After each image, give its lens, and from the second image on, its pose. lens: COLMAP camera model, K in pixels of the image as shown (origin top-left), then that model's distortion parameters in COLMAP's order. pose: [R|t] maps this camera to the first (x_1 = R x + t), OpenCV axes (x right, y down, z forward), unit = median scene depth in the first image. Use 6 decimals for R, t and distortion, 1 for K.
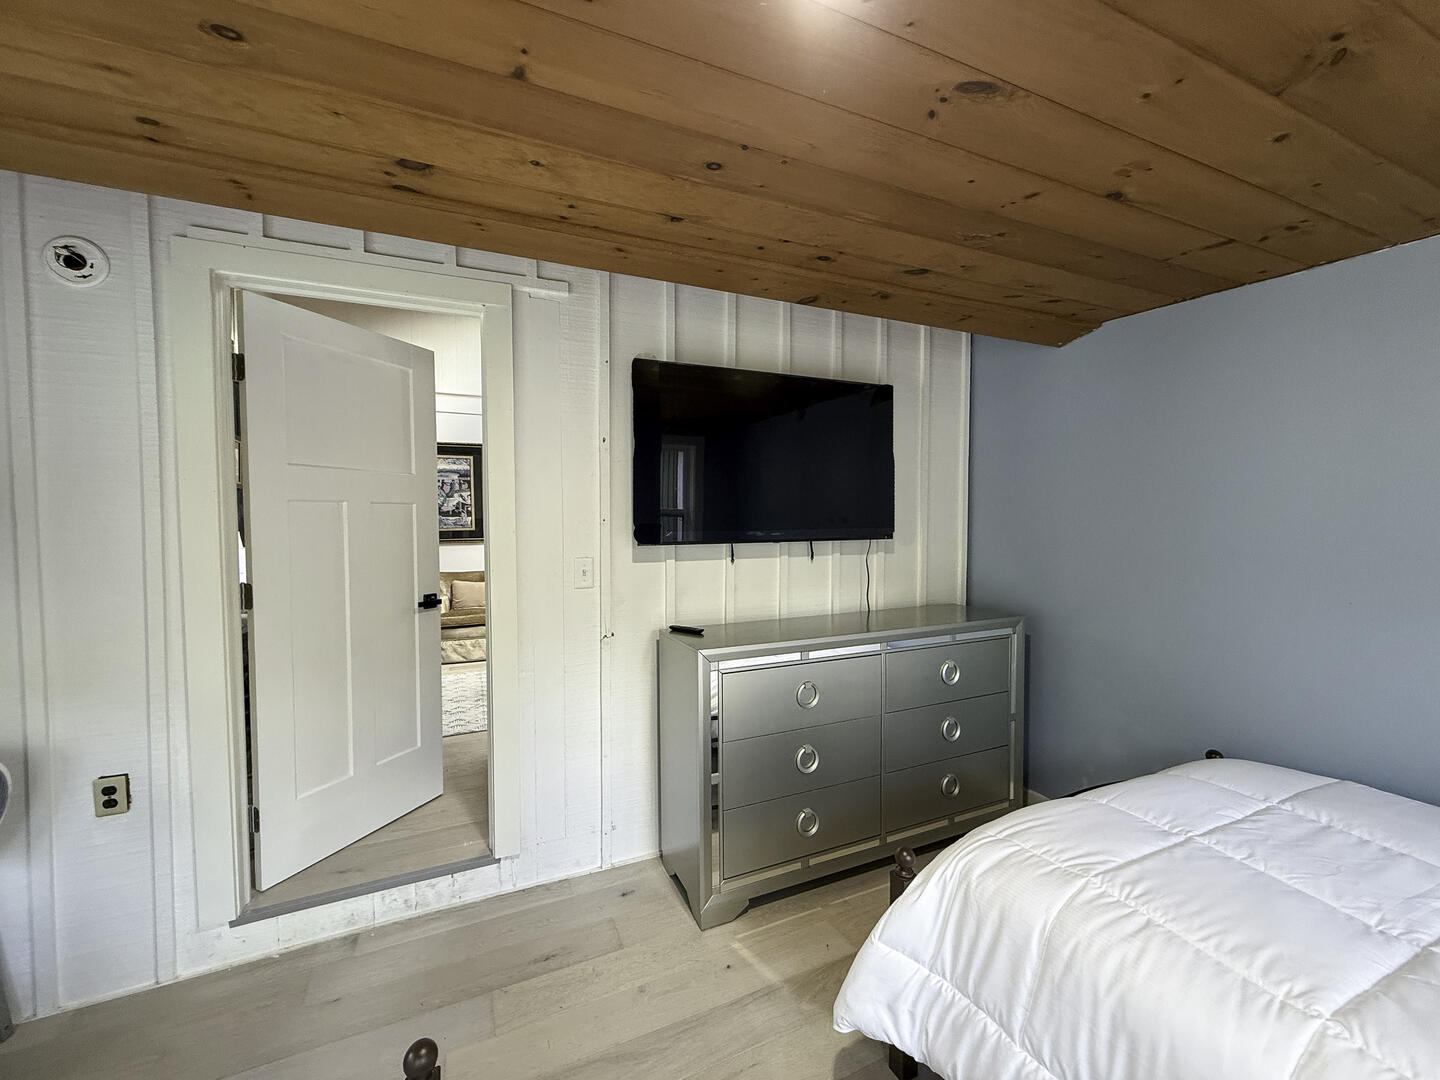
lens RADIAL K [[575.5, 0, 720.0], [0, 575.5, 540.0], [0, 0, 1]] dist [0.003097, -0.000213]
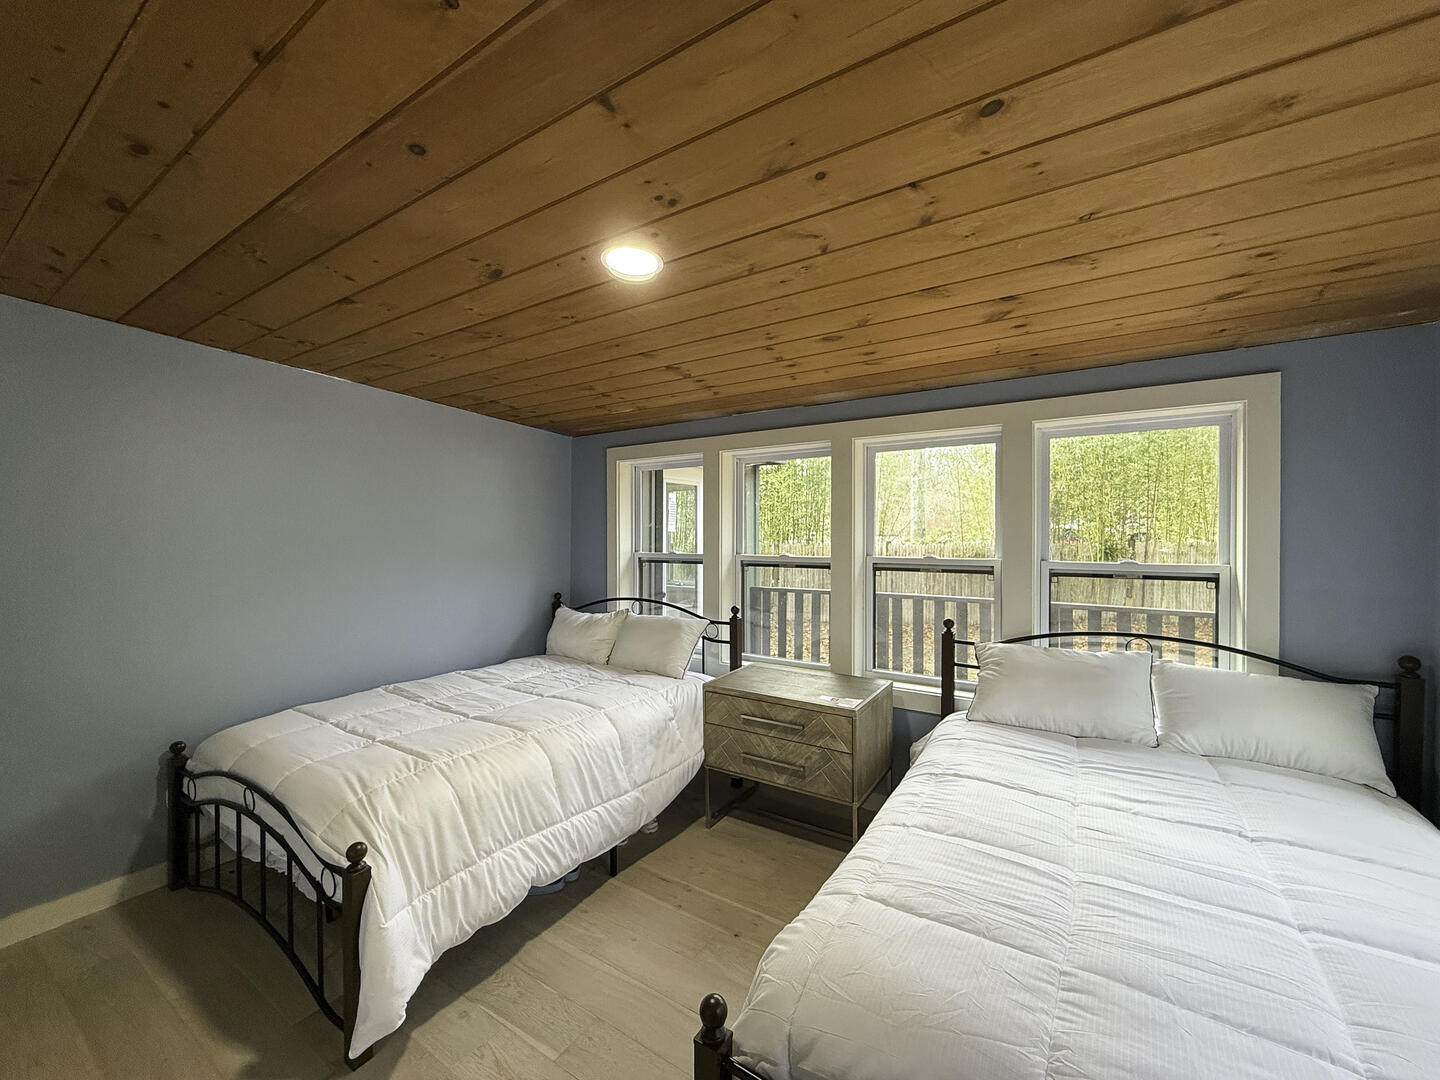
lens RADIAL K [[575.5, 0, 720.0], [0, 575.5, 540.0], [0, 0, 1]] dist [0.003097, -0.000213]
pose [[-0.539284, 0.002211, 0.842121, -0.996145], [0.039658, 0.998954, 0.022774, -0.018977], [-0.841190, 0.045679, -0.538807, 1.057791]]
